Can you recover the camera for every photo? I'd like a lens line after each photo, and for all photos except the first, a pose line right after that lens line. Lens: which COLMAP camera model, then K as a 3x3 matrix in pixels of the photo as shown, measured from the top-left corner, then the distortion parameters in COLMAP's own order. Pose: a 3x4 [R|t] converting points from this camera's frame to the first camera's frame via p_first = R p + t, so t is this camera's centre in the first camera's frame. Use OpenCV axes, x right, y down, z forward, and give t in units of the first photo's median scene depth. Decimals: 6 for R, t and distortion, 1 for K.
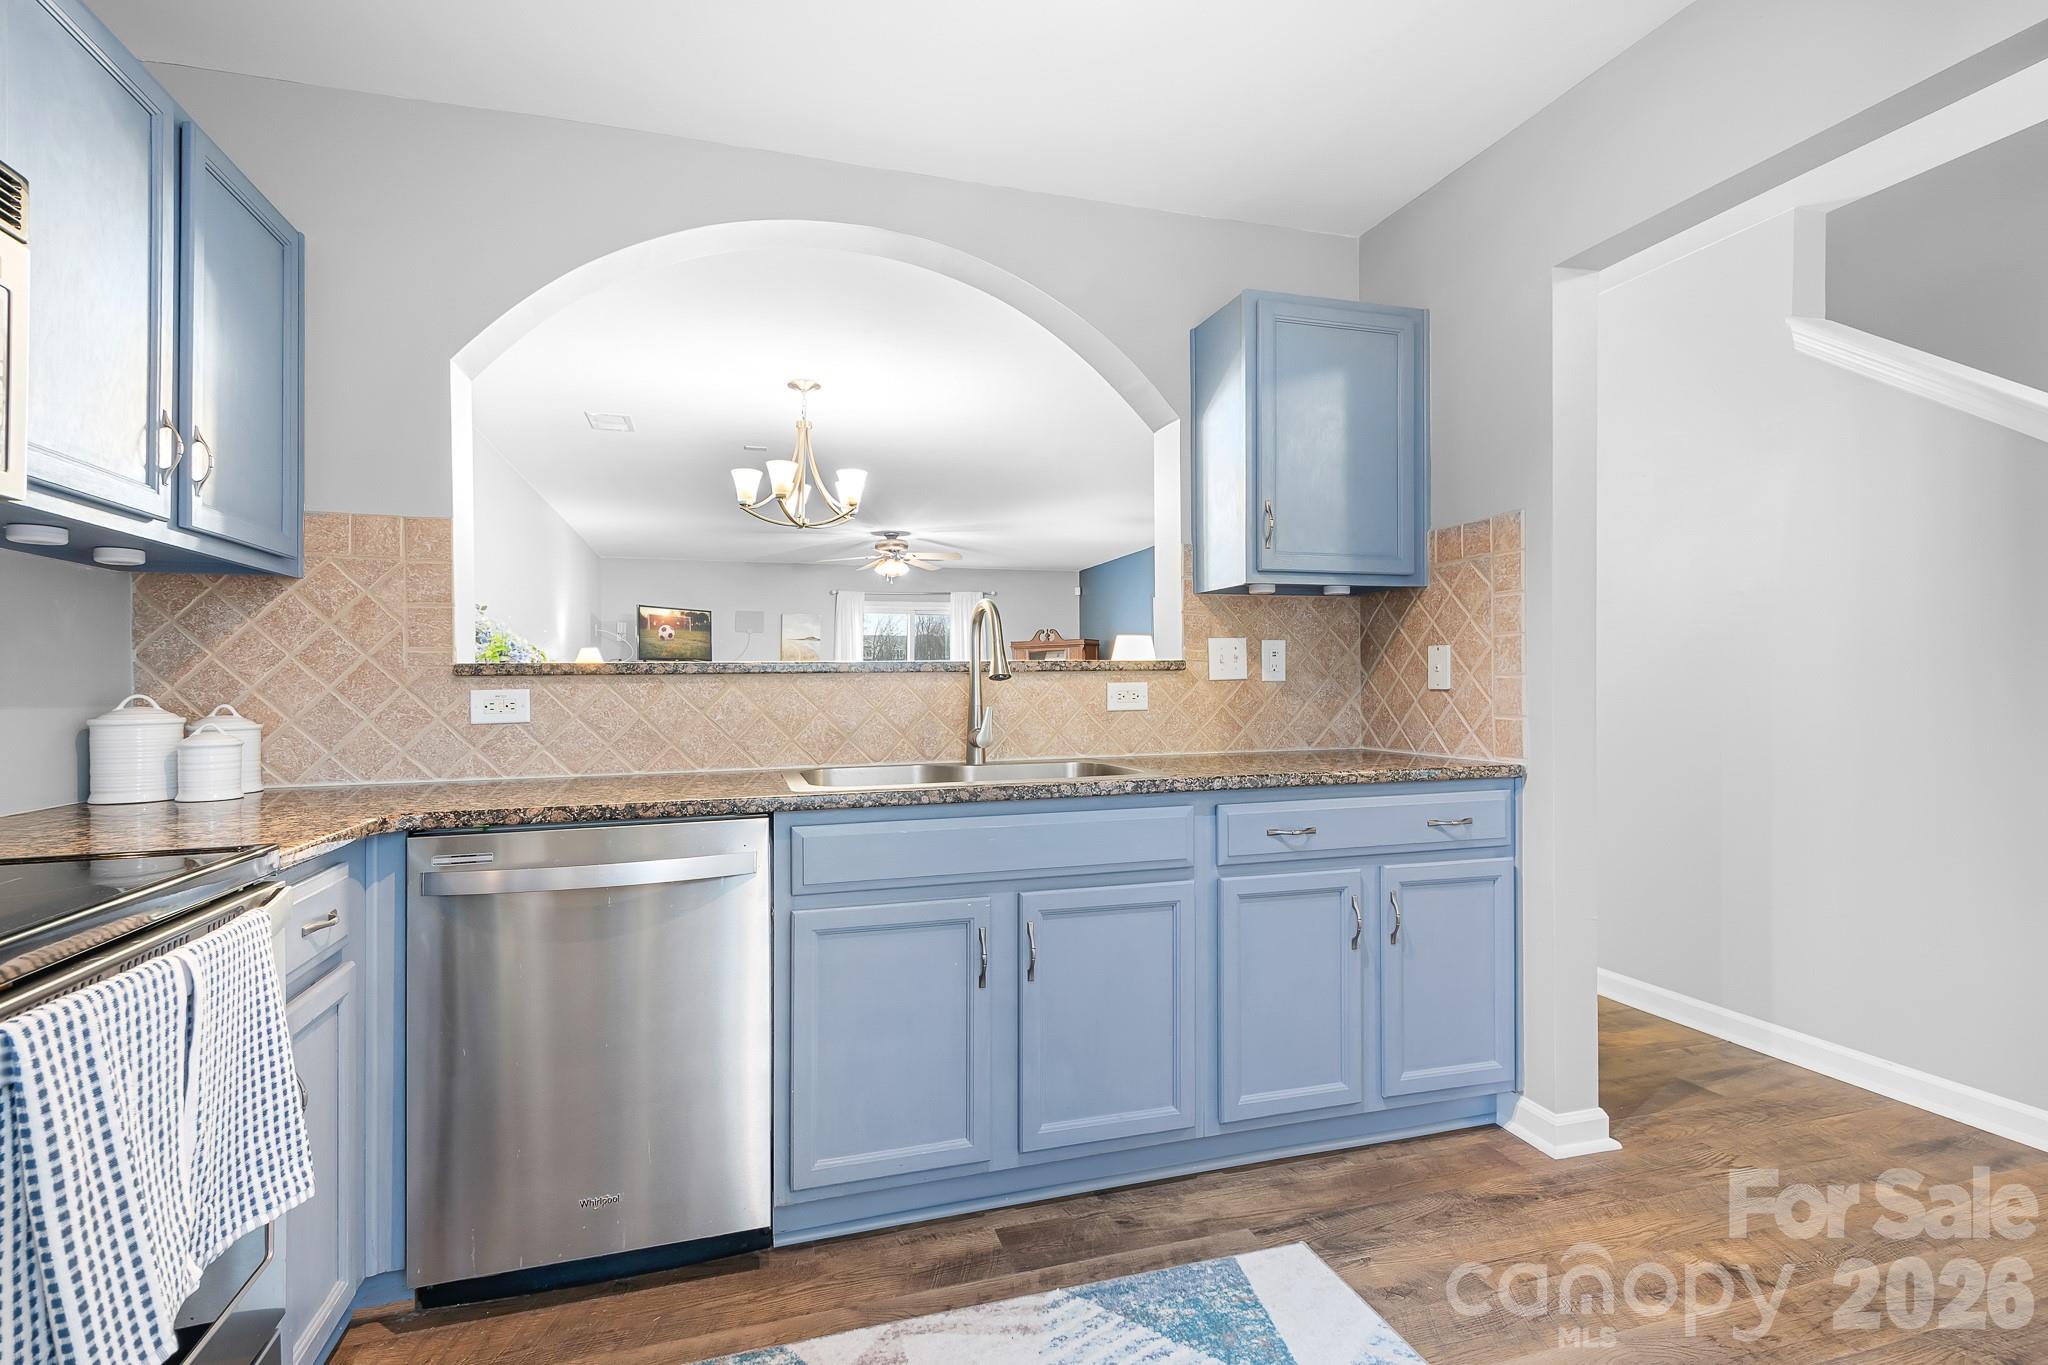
lens RADIAL K [[977.2, 0, 1024.0], [0, 977.2, 682.5], [0, 0, 1]] dist [-0.002046, -0.000414]
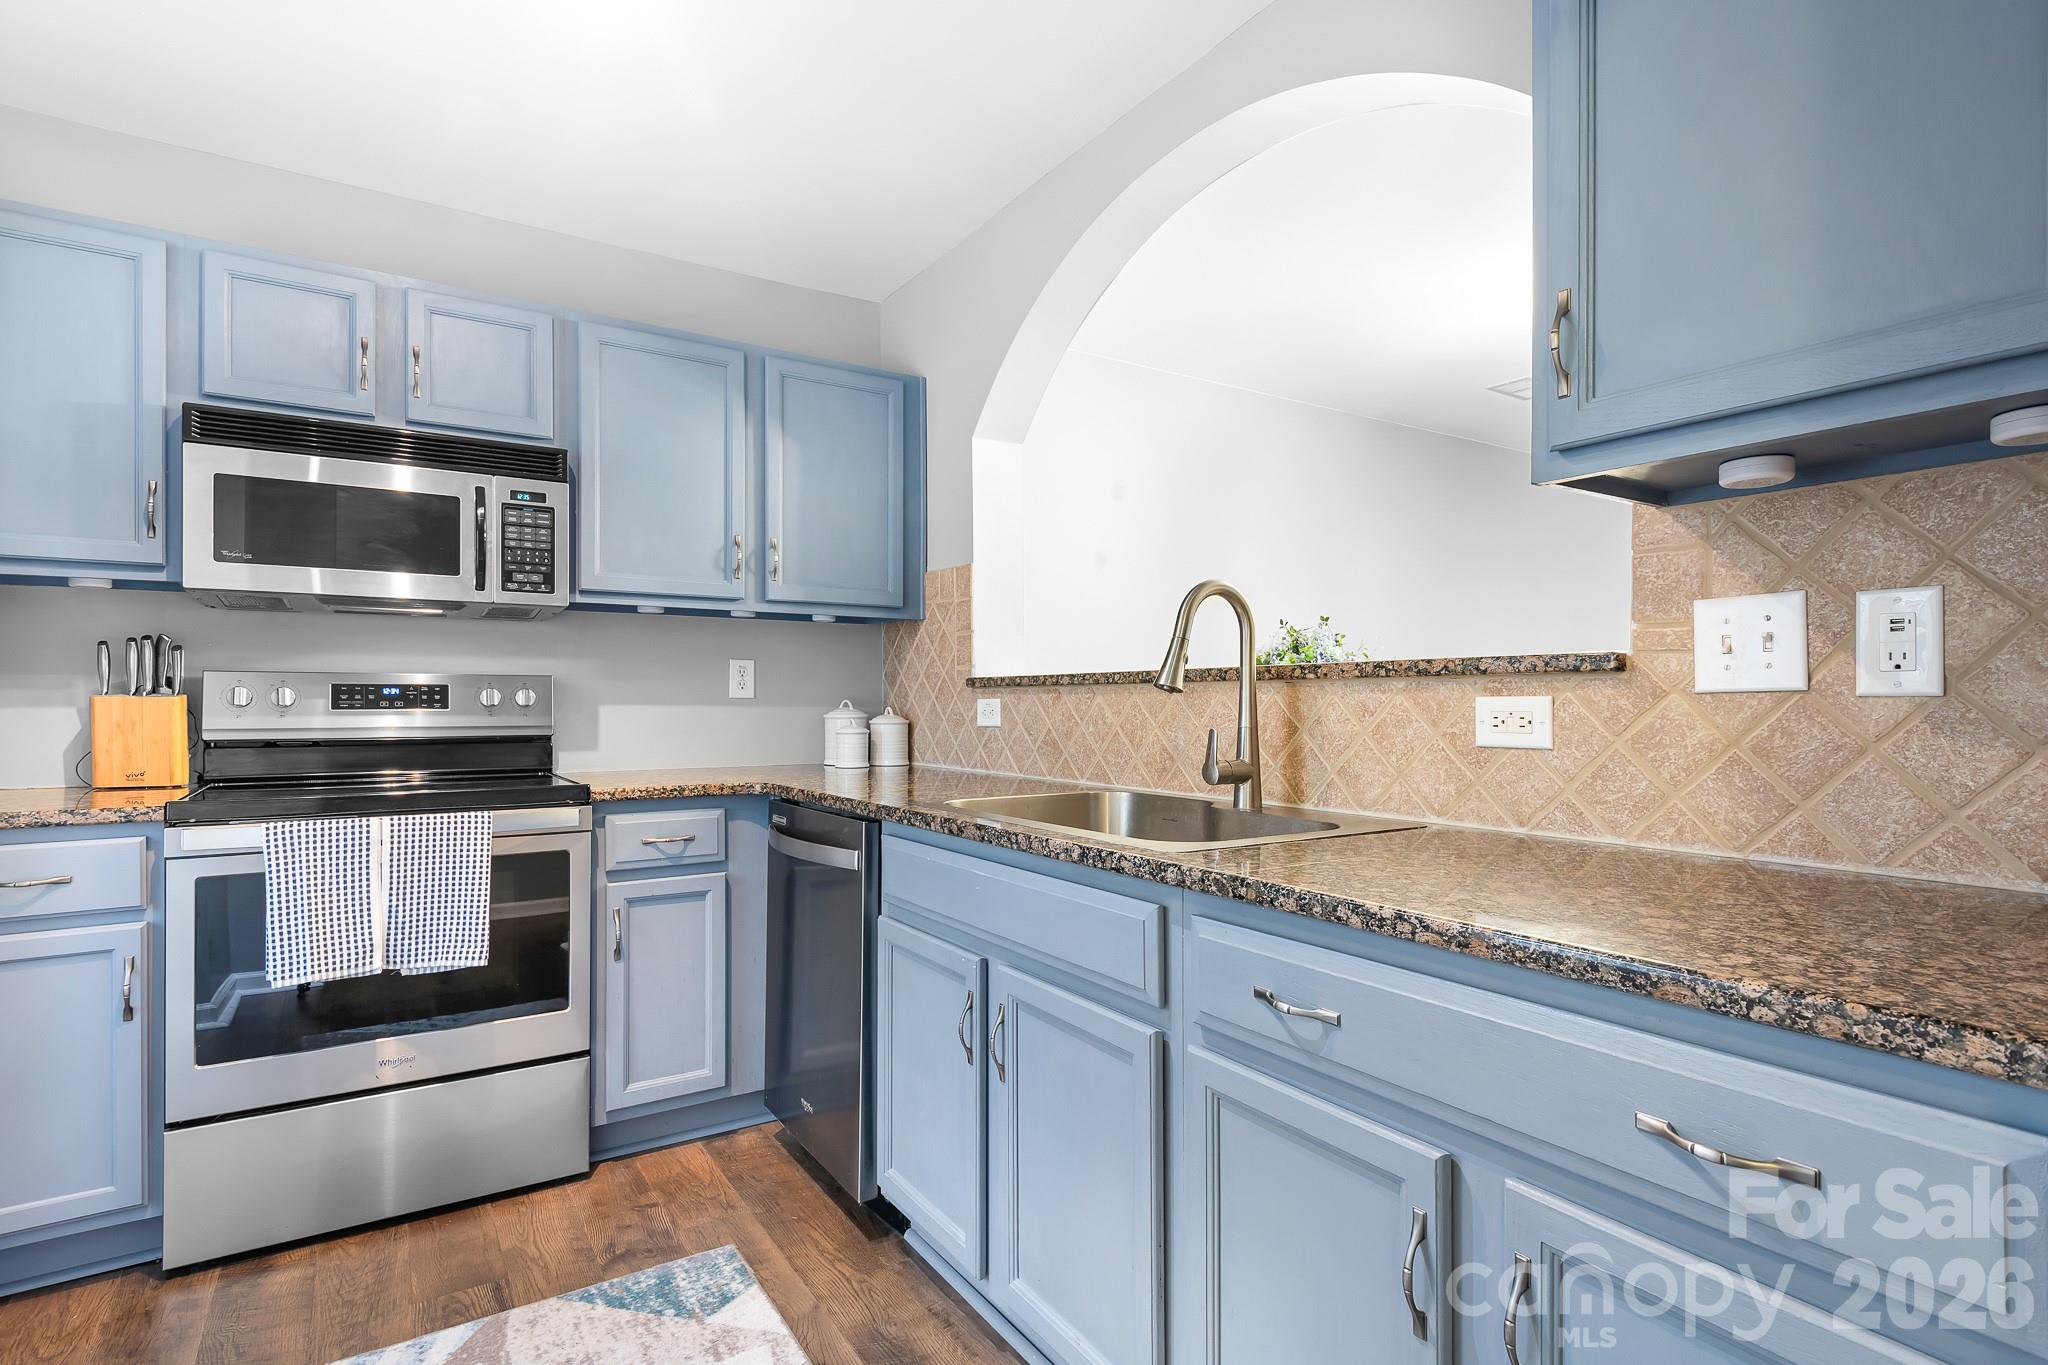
lens RADIAL K [[1029.0, 0, 1024.0], [0, 1029.0, 682.5], [0, 0, 1]] dist [0.016769, 0.000212]
pose [[0.258325, -0.006168, -0.966038, 0.698335], [-0.001136, 0.999977, -0.006688, -0.004151], [0.966057, 0.002825, 0.258312, 0.695349]]
